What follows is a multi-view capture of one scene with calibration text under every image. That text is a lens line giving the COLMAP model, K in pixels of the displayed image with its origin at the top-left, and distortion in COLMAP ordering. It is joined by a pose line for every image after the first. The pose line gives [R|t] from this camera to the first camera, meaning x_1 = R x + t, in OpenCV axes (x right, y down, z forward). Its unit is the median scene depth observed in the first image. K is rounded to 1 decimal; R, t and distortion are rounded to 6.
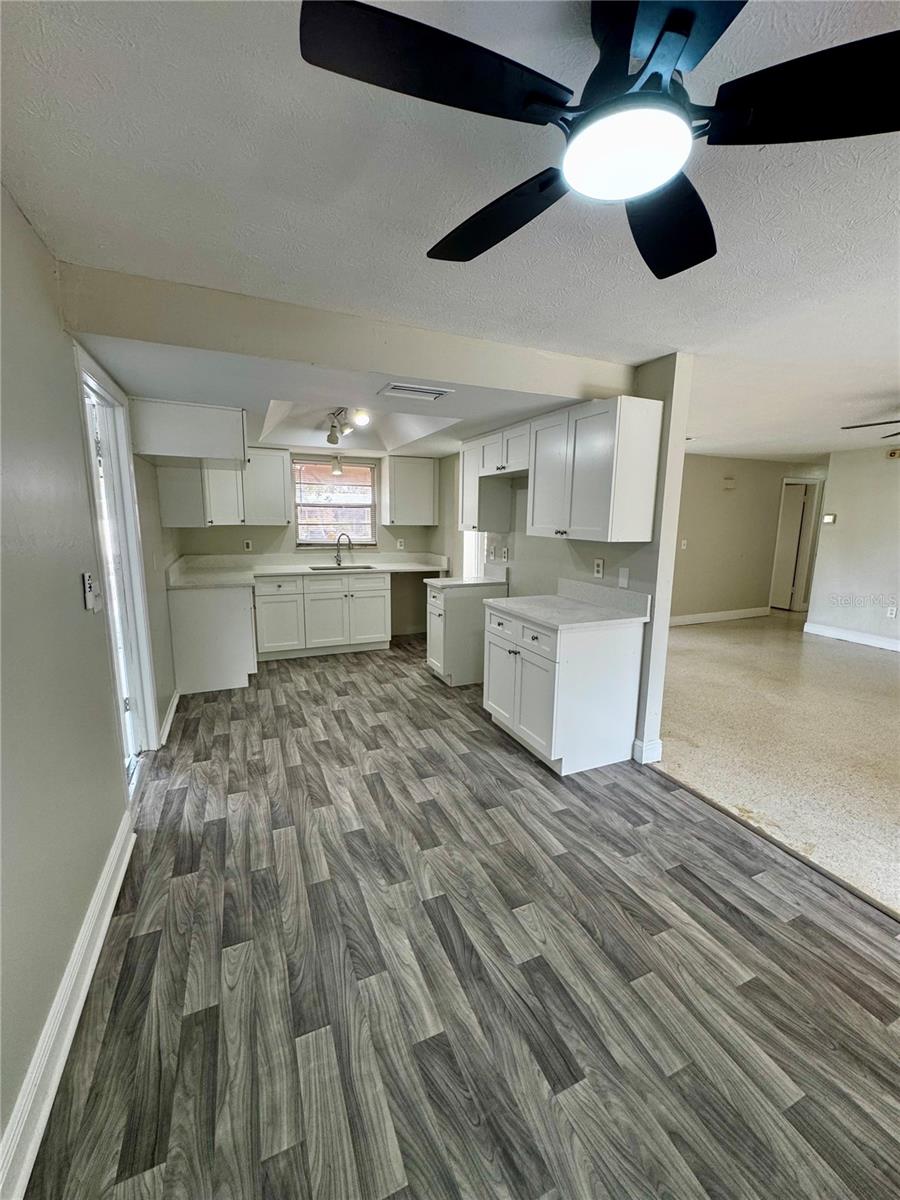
lens RADIAL K [[481.5, 0, 452.5], [0, 481.5, 599.1], [0, 0, 1]] dist [-0.001258, -0.000039]
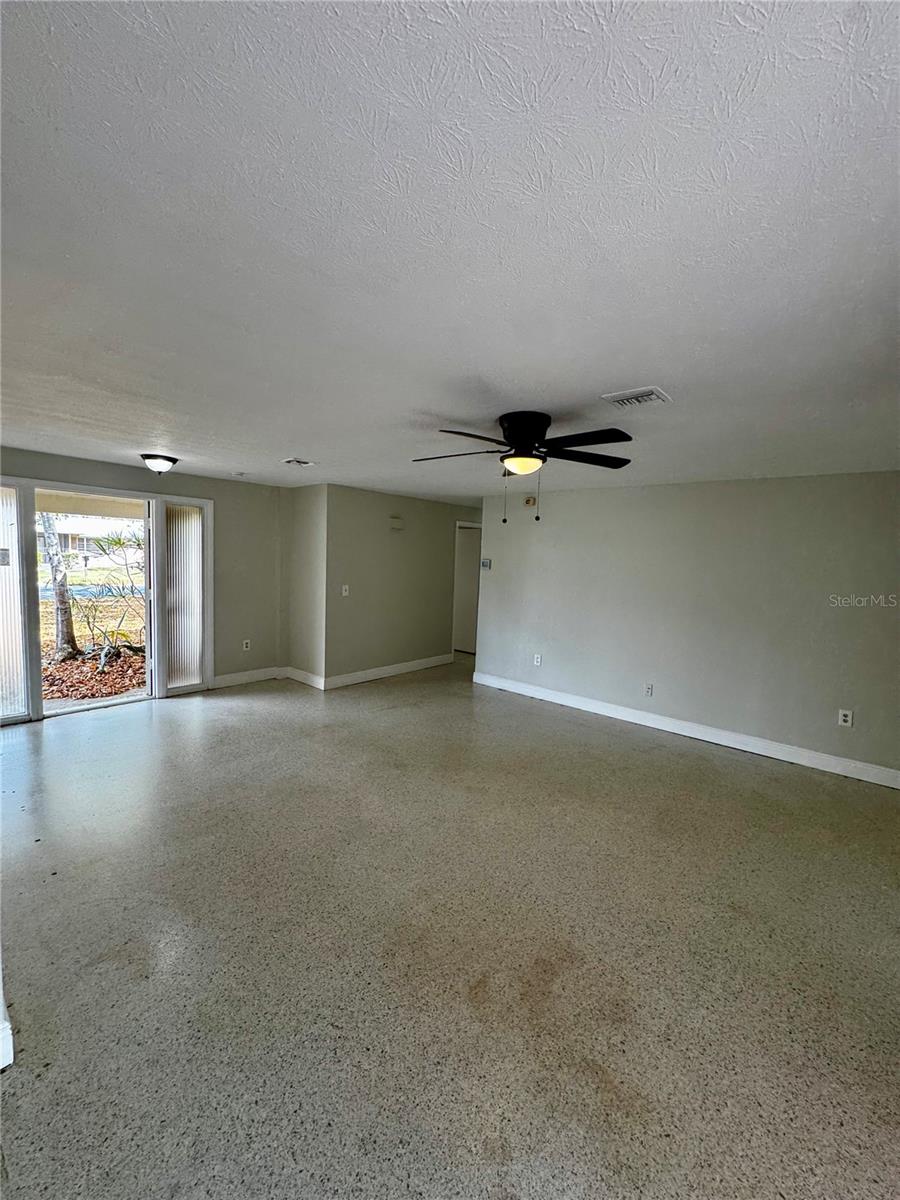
lens RADIAL K [[481.5, 0, 452.5], [0, 481.5, 599.1], [0, 0, 1]] dist [-0.001258, -0.000039]
pose [[0.900642, -0.013607, 0.434349, 0.288589], [0.047308, 0.996639, -0.066873, -0.032684], [-0.431979, 0.080777, 0.898259, 0.159035]]
